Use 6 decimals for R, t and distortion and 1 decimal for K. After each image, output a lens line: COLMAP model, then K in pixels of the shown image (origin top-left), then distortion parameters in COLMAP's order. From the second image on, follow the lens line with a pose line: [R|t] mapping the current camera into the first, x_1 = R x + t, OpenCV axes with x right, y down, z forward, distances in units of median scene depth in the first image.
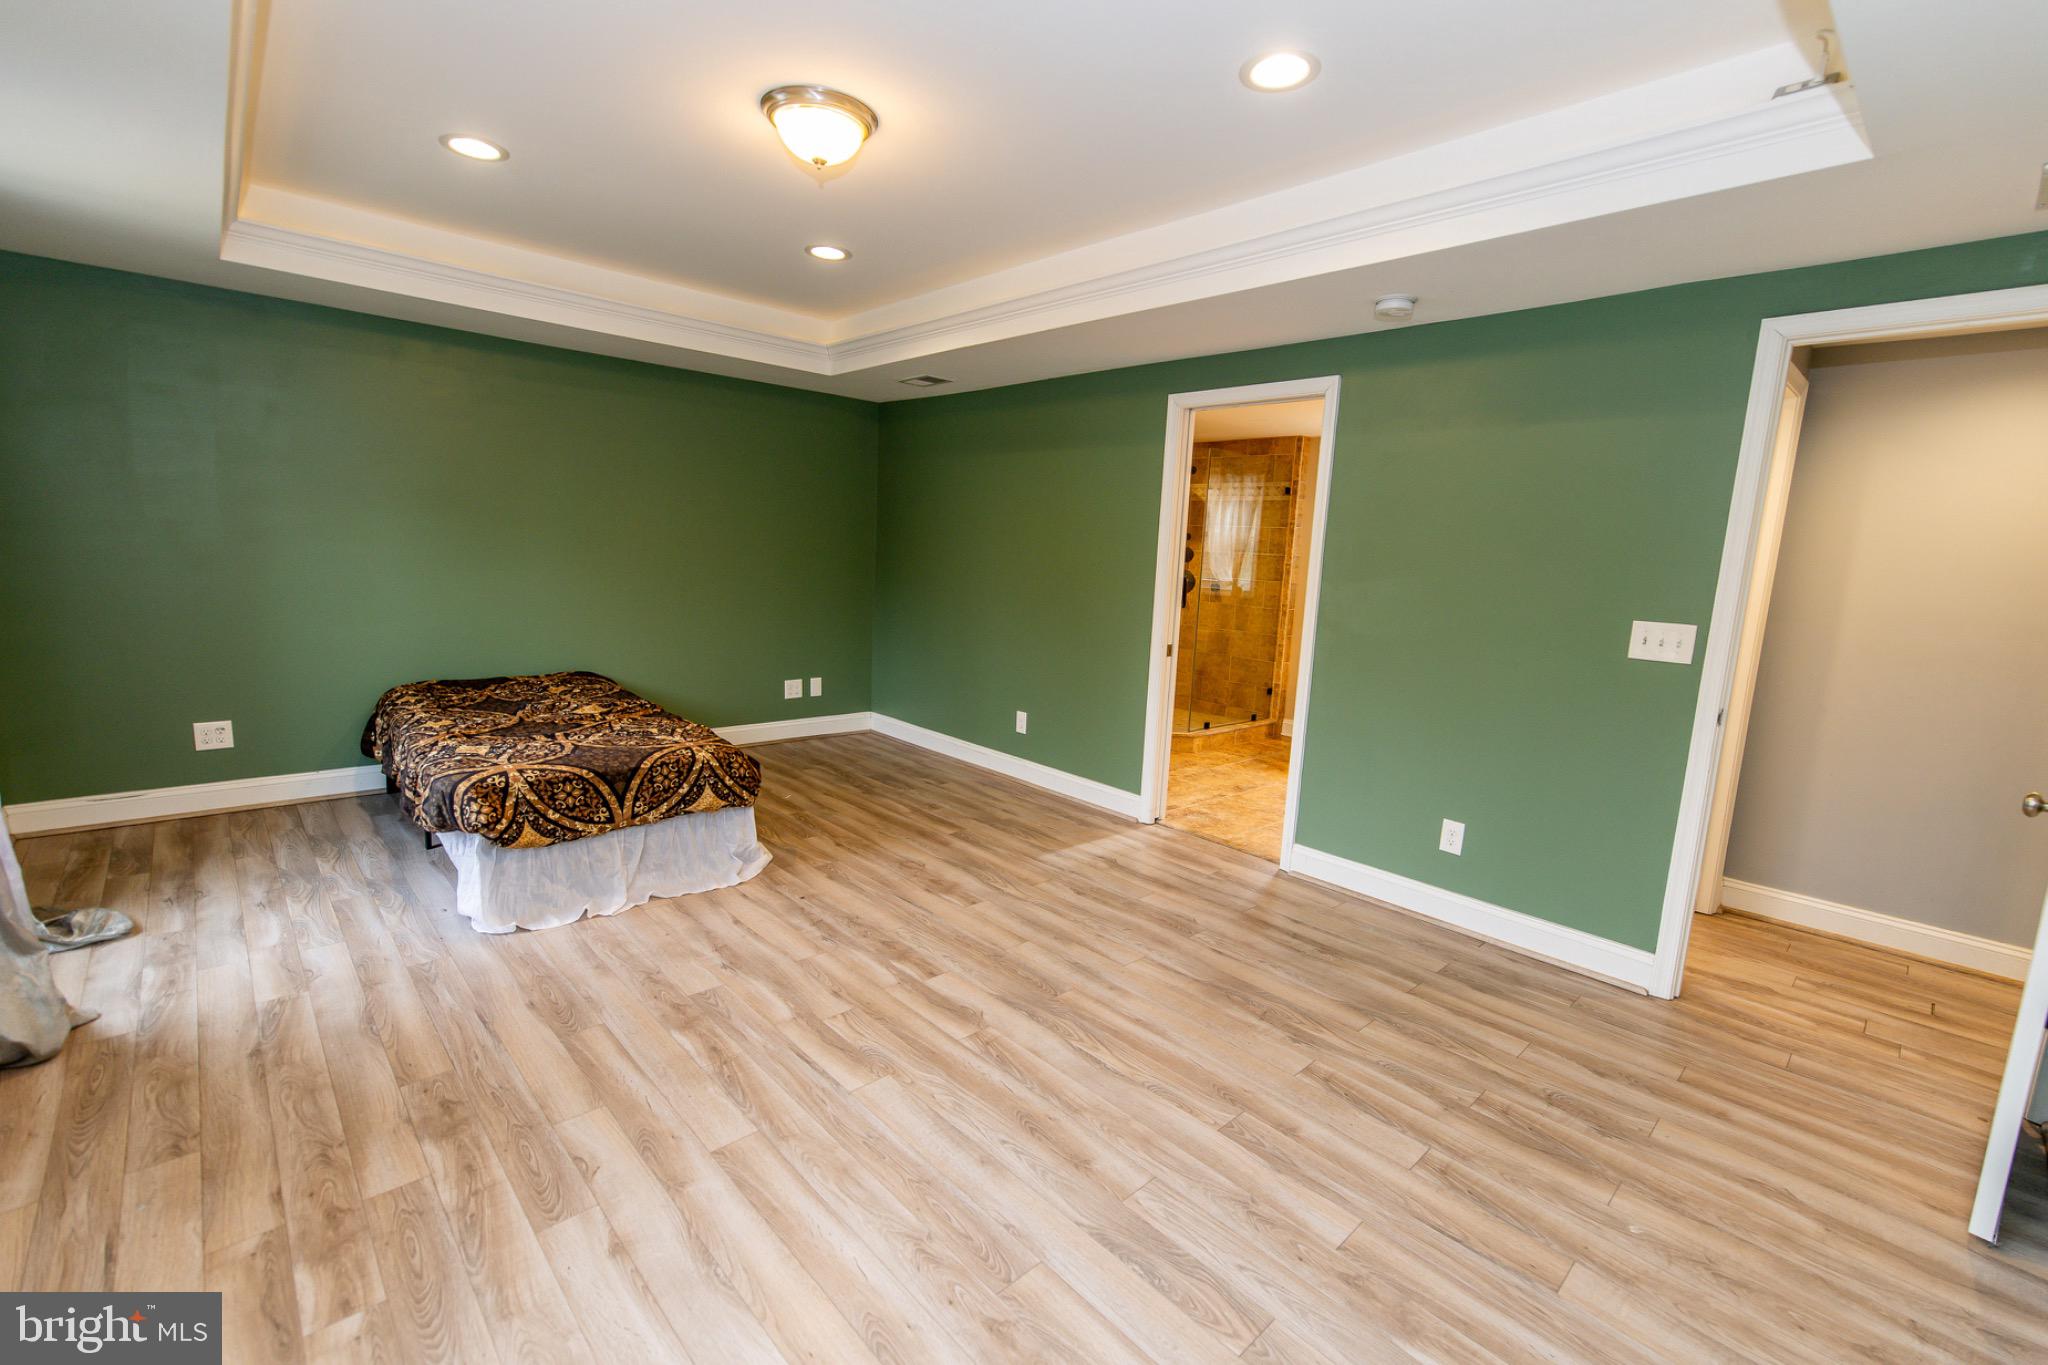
lens RADIAL K [[875.2, 0, 1030.4], [0, 875.2, 686.2], [0, 0, 1]] dist [0.000642, -0.000797]
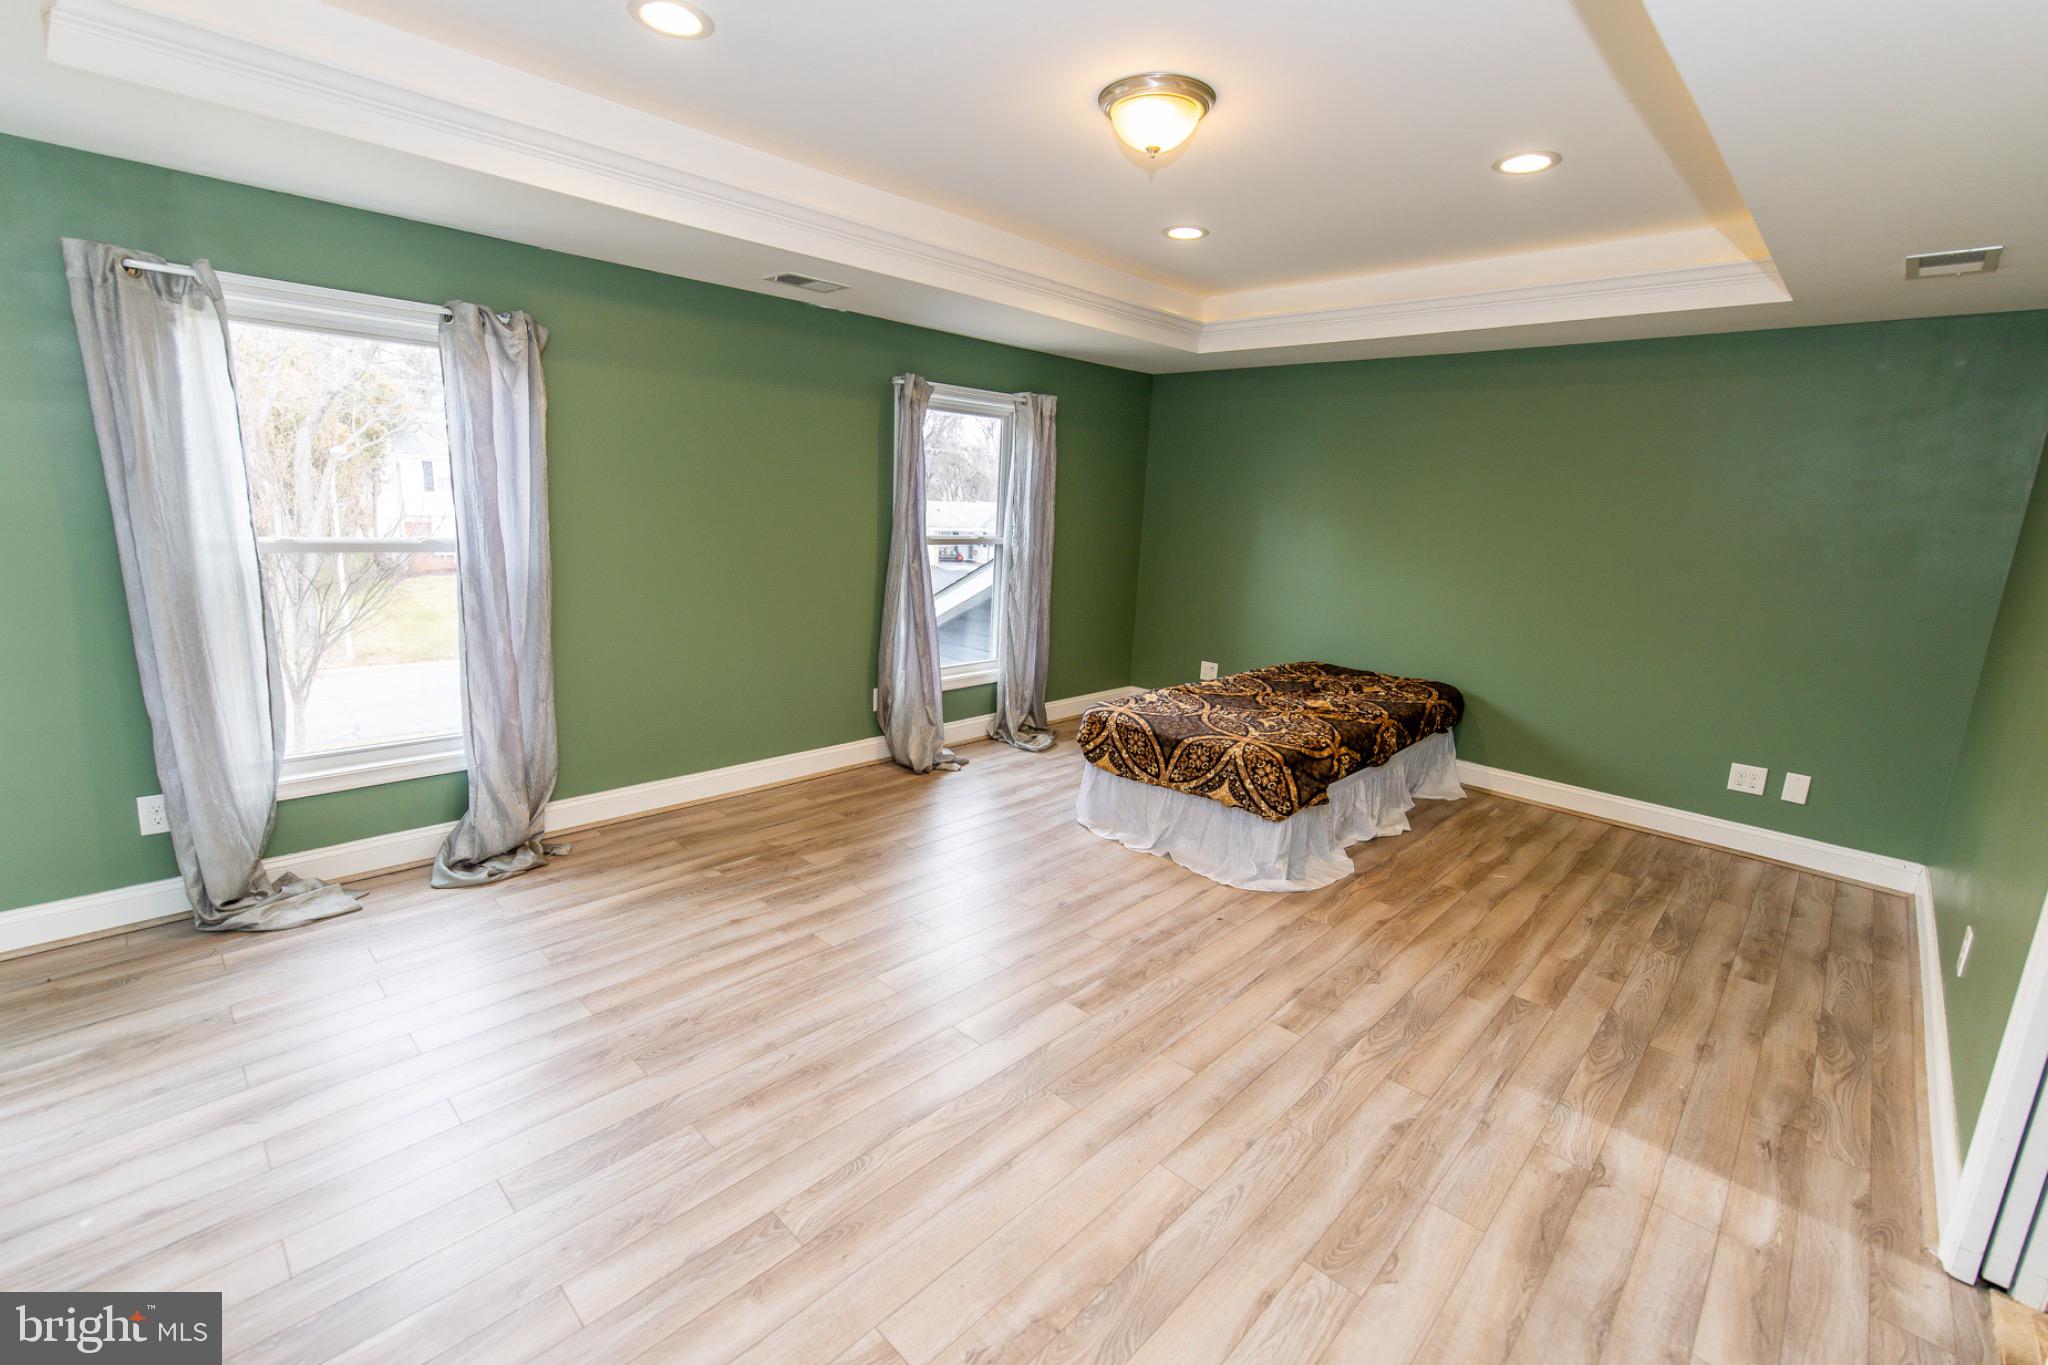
lens RADIAL K [[875.2, 0, 1024.5], [0, 875.2, 689.4], [0, 0, 1]] dist [0.000642, -0.000797]
pose [[0.047612, 0.172231, -0.983905, 0.605719], [-0.197872, 0.967128, 0.159719, -0.104374], [0.979071, 0.187082, 0.080127, 0.667723]]
